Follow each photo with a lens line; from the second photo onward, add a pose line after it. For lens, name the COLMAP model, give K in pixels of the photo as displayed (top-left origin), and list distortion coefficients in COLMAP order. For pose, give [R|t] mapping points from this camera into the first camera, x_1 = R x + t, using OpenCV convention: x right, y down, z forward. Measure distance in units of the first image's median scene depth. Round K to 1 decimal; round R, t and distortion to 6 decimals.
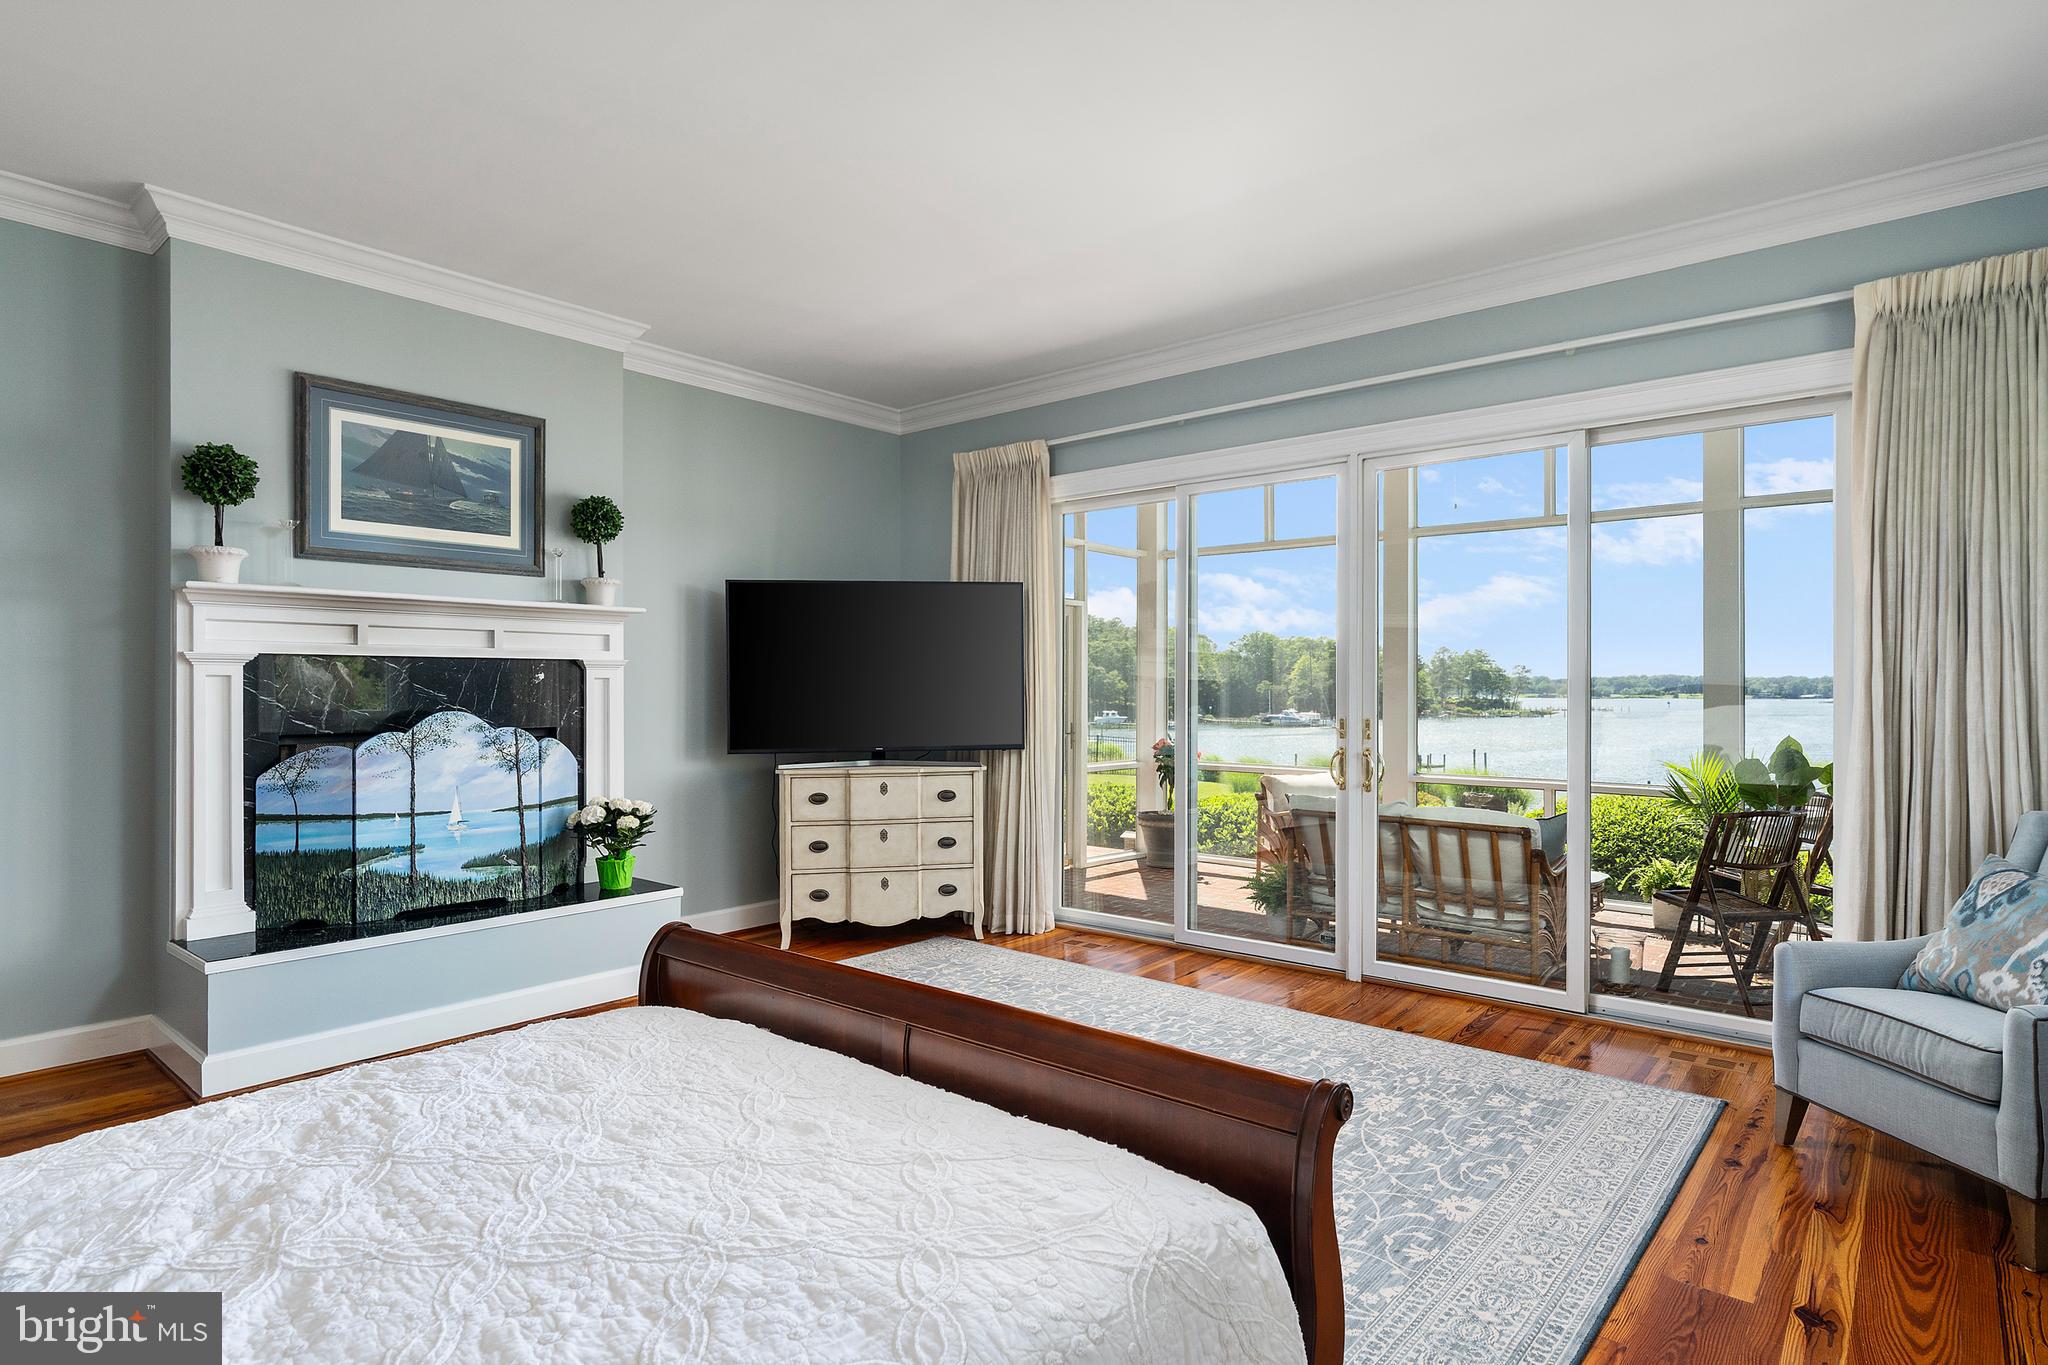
lens RADIAL K [[1056.0, 0, 1021.6], [0, 1056.0, 689.8], [0, 0, 1]] dist [0.002027, -0.000461]
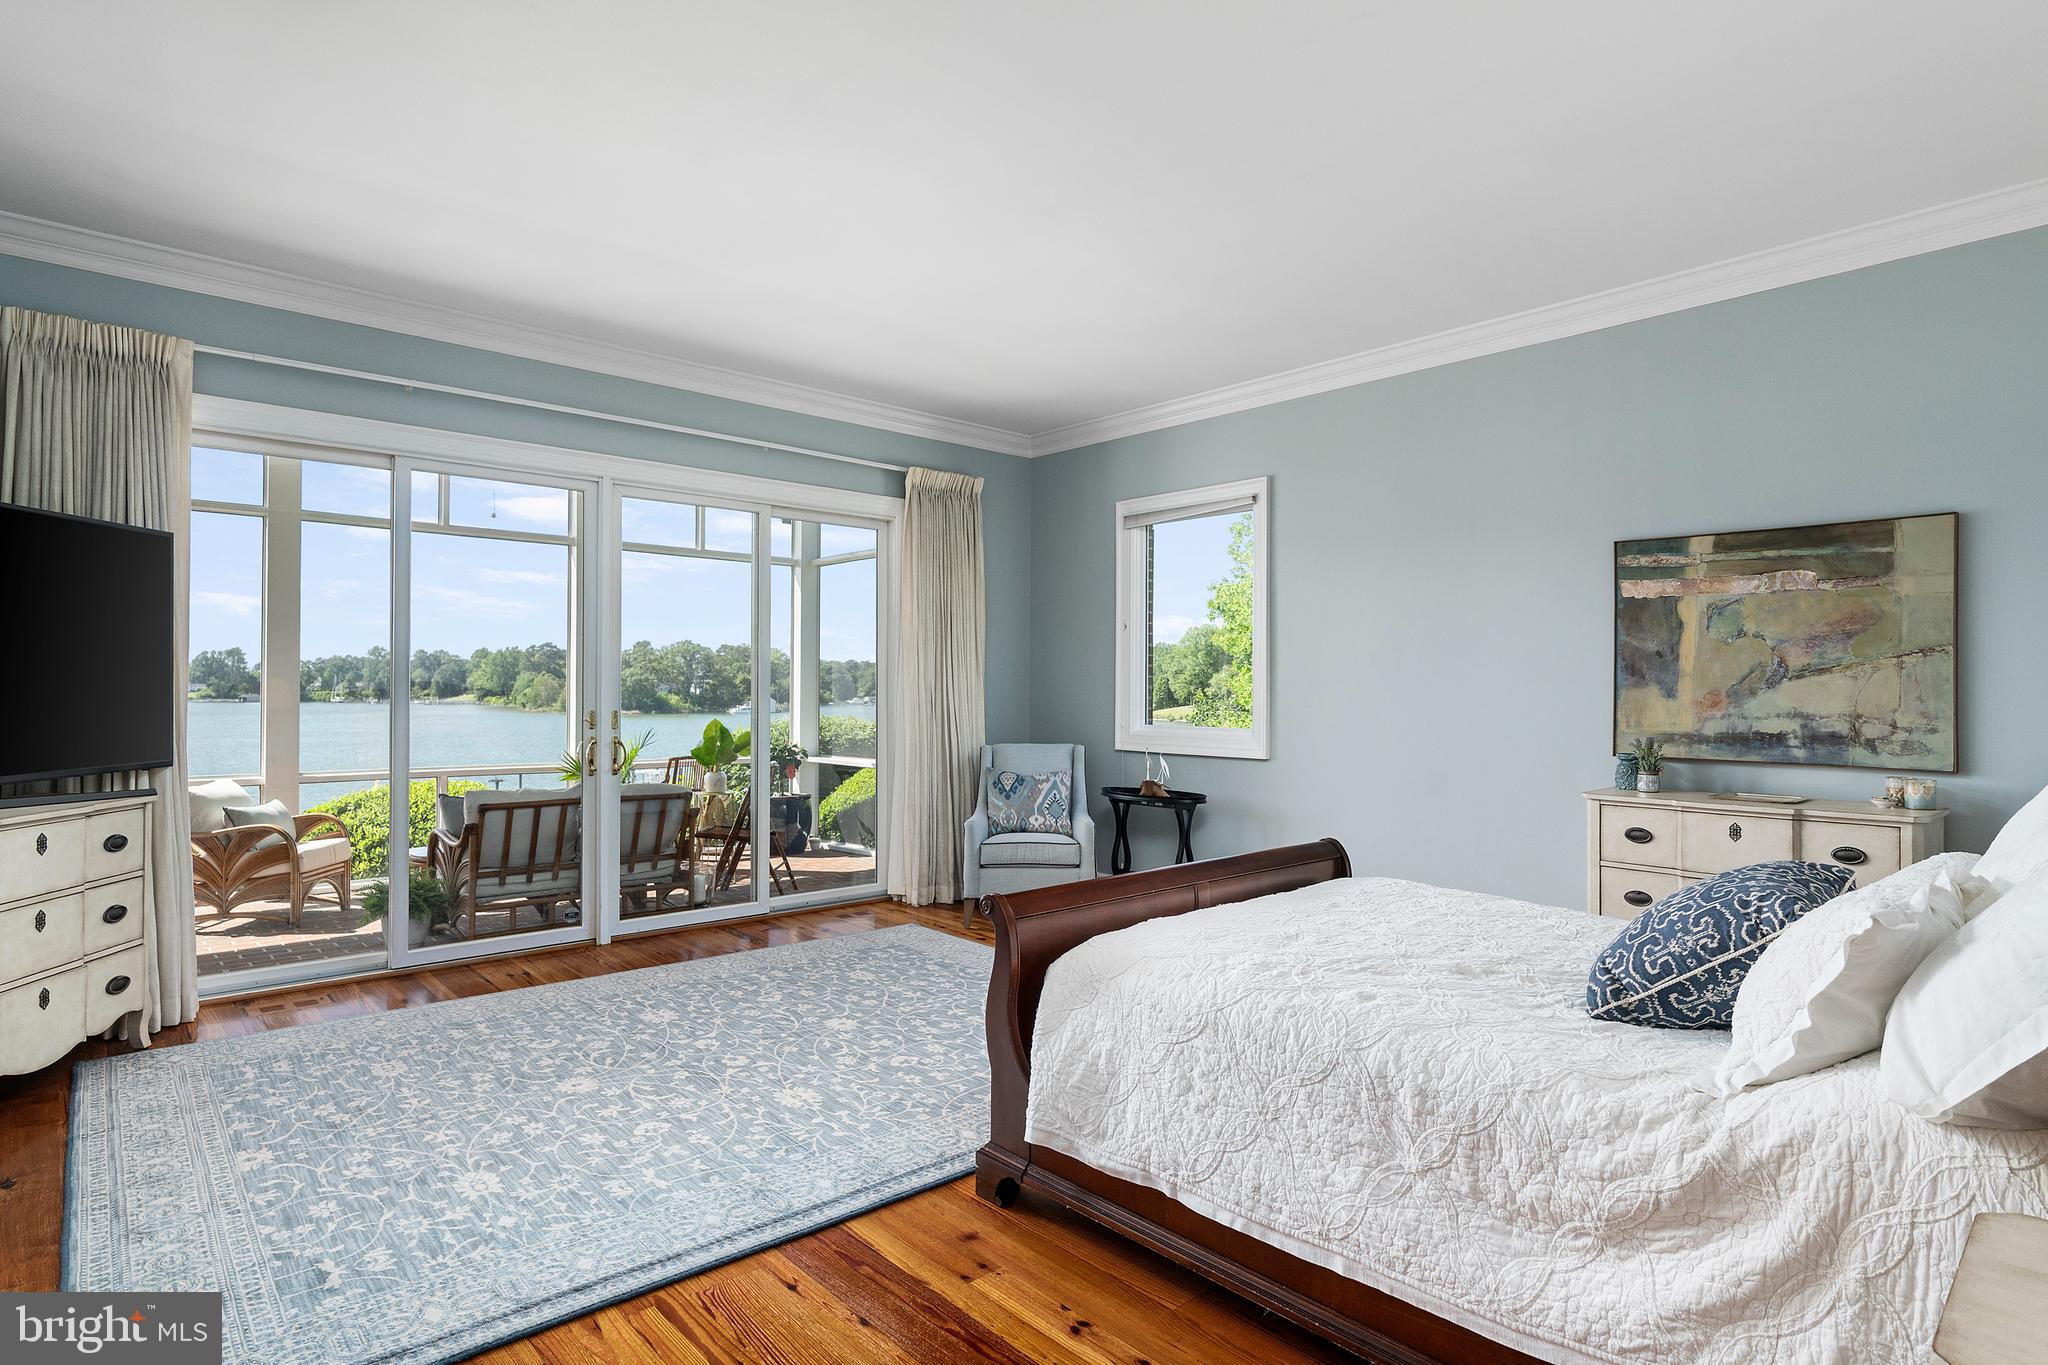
lens RADIAL K [[1053.7, 0, 973.3], [0, 1053.7, 677.5], [0, 0, 1]] dist [-0.000184, -0.000568]
pose [[0.189200, 0.010841, 0.981879, -0.644302], [-0.004478, 0.999938, -0.010178, 0.000725], [-0.981928, -0.002472, 0.189236, 0.361069]]
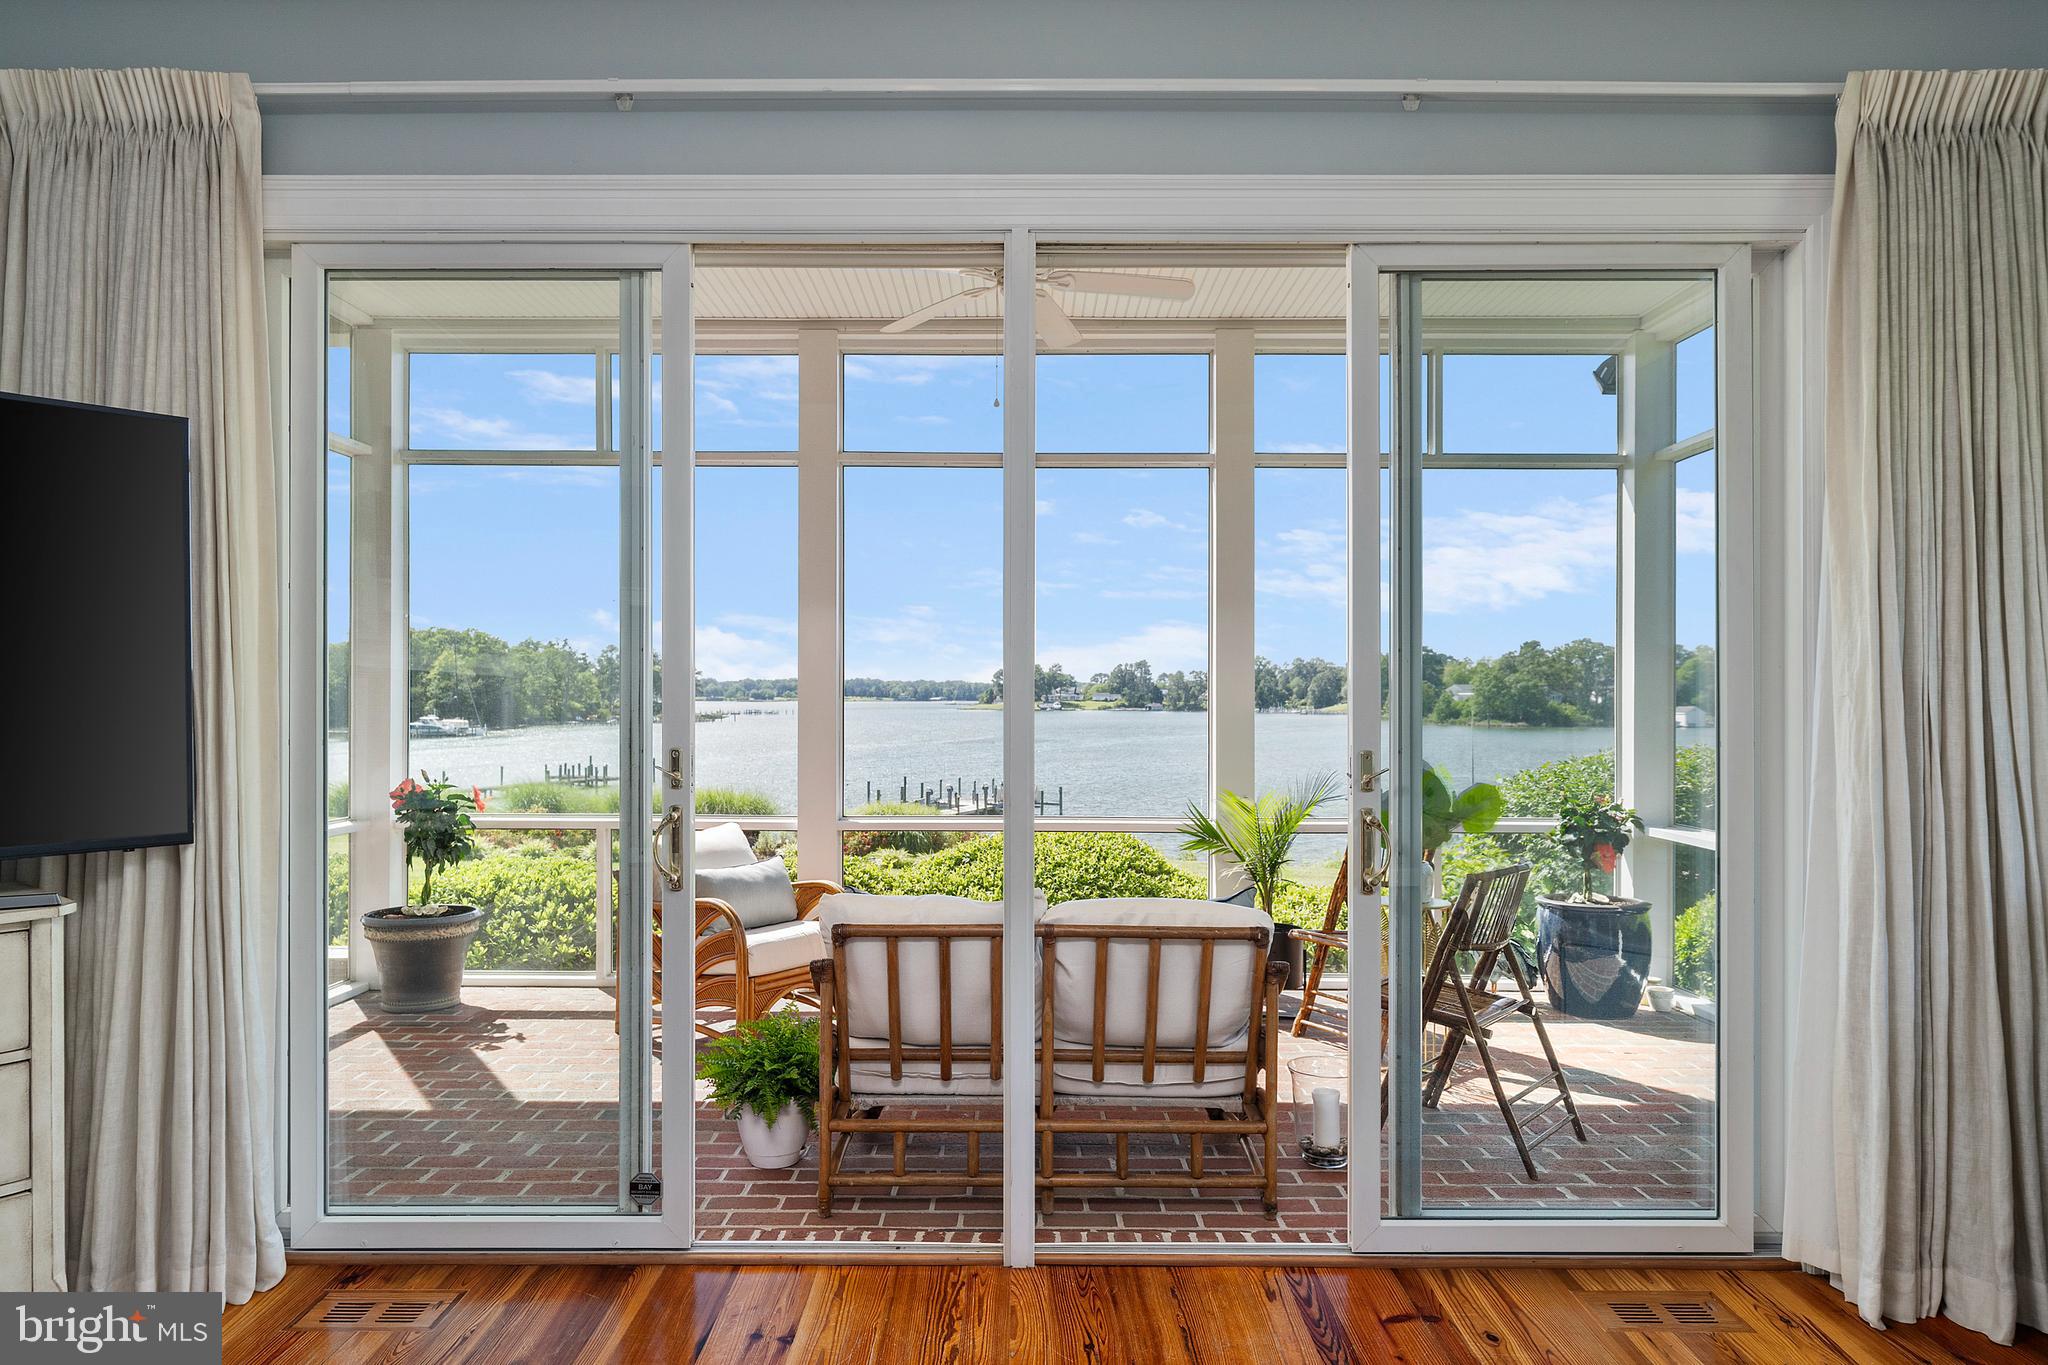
lens RADIAL K [[1228.5, 0, 1024.8], [0, 1228.5, 696.8], [0, 0, 1]] dist [-0.003674, 0.004243]
pose [[0.771501, -0.000923, 0.636228, -0.053001], [-0.000575, 0.999998, 0.002147, 0.000287], [-0.636228, -0.002022, 0.771498, 0.488316]]
